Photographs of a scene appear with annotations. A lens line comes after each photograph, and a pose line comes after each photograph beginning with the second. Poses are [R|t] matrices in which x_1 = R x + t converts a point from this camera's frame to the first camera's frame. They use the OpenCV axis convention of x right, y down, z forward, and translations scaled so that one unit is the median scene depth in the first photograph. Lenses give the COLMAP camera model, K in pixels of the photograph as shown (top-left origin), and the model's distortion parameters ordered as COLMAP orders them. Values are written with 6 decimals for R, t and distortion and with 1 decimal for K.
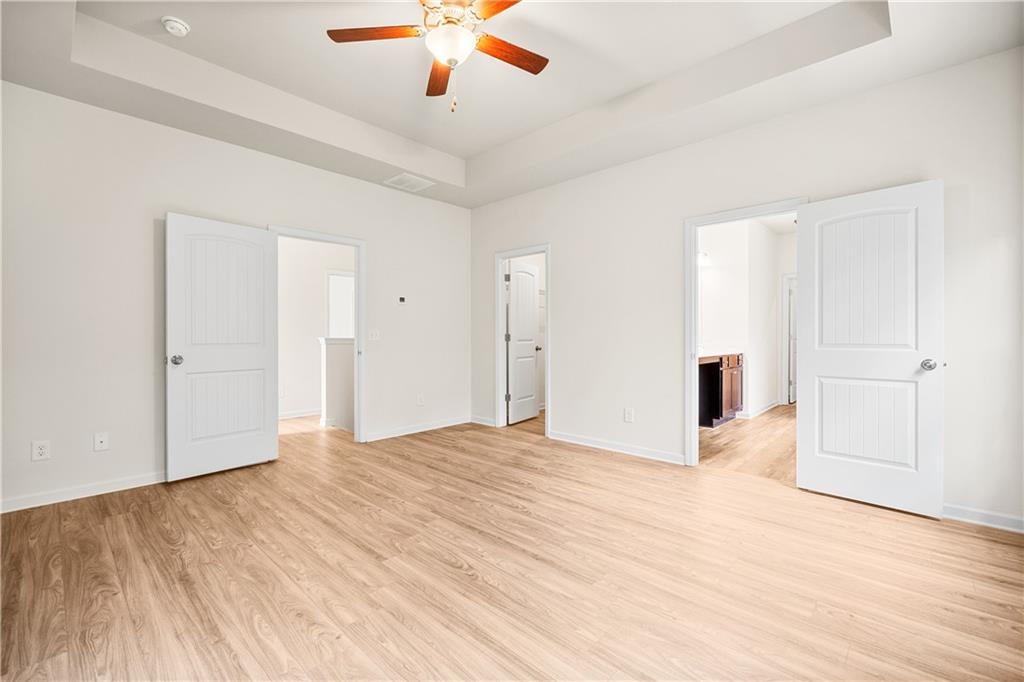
lens RADIAL K [[435.2, 0, 510.8], [0, 435.2, 337.2], [0, 0, 1]] dist [-0.004240, 0.000766]
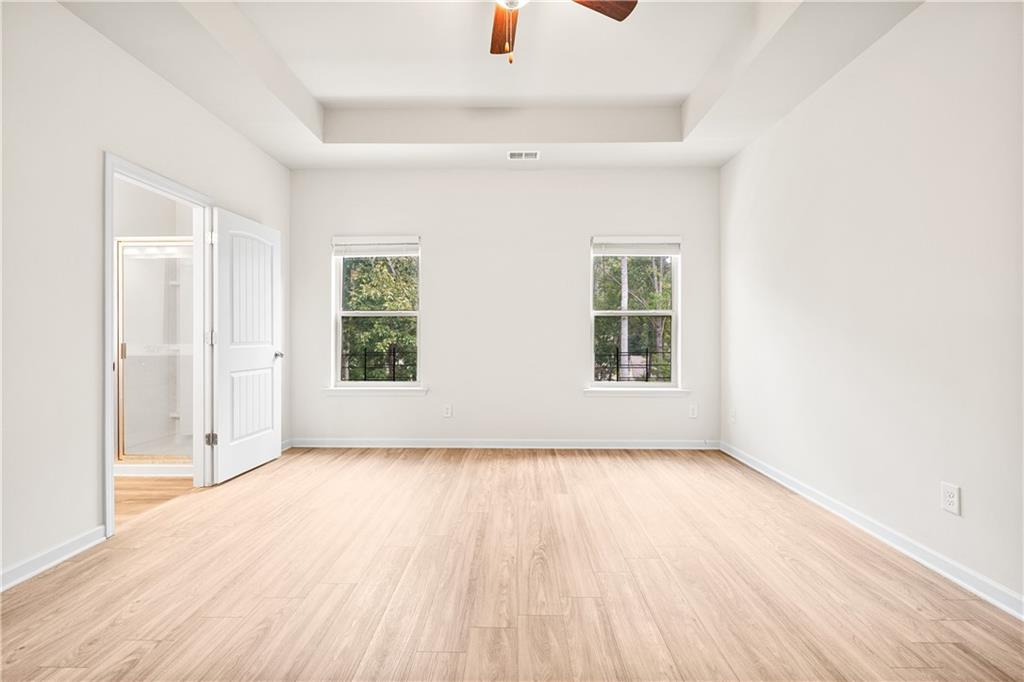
lens RADIAL K [[435.2, 0, 508.1], [0, 435.2, 337.0], [0, 0, 1]] dist [-0.004240, 0.000766]
pose [[-0.669075, -0.003077, 0.743188, -0.556308], [0.004154, 0.999960, 0.007880, -0.006583], [-0.743183, 0.008359, -0.669036, 1.165898]]
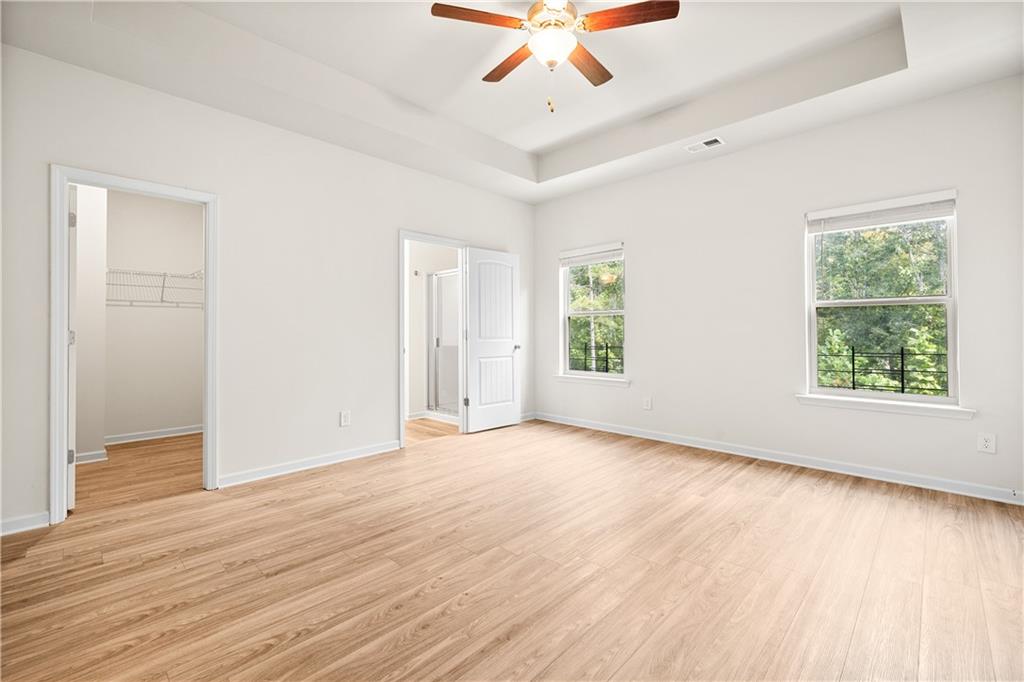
lens RADIAL K [[435.2, 0, 517.7], [0, 435.2, 328.3], [0, 0, 1]] dist [-0.004240, 0.000766]
pose [[0.013860, 0.010303, 0.999851, -0.859386], [0.010006, 0.999895, -0.010442, -0.002552], [-0.999854, 0.010150, 0.013755, 0.802193]]
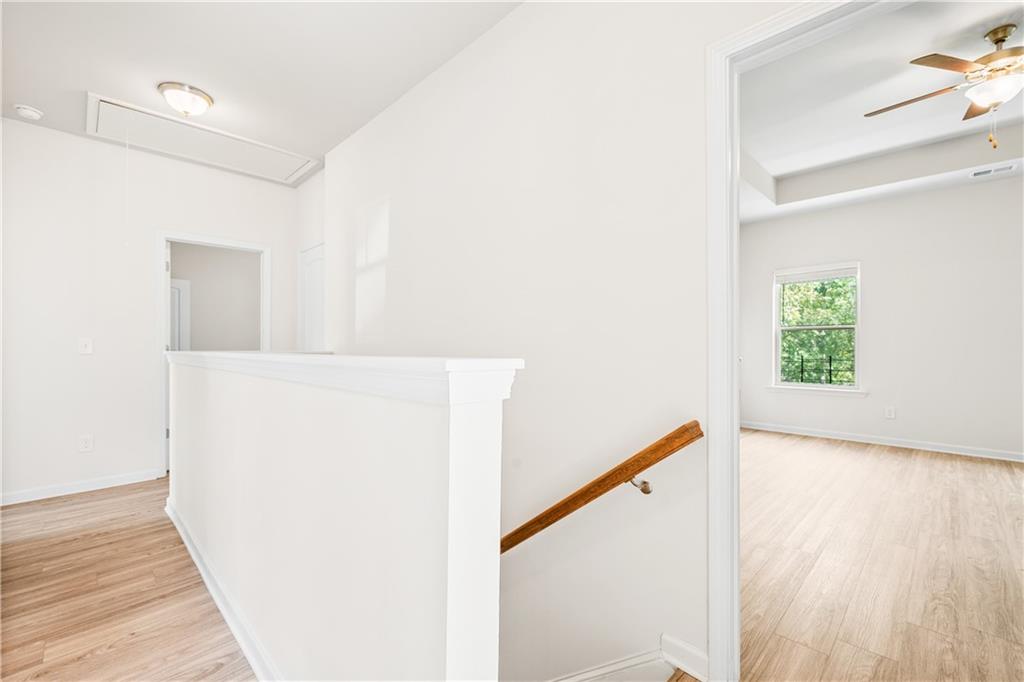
lens RADIAL K [[435.2, 0, 512.2], [0, 435.2, 344.8], [0, 0, 1]] dist [-0.004240, 0.000766]
pose [[0.032703, -0.000961, 0.999465, -0.986613], [0.003468, 0.999994, 0.000848, -0.011440], [-0.999459, 0.003439, 0.032706, 1.675667]]
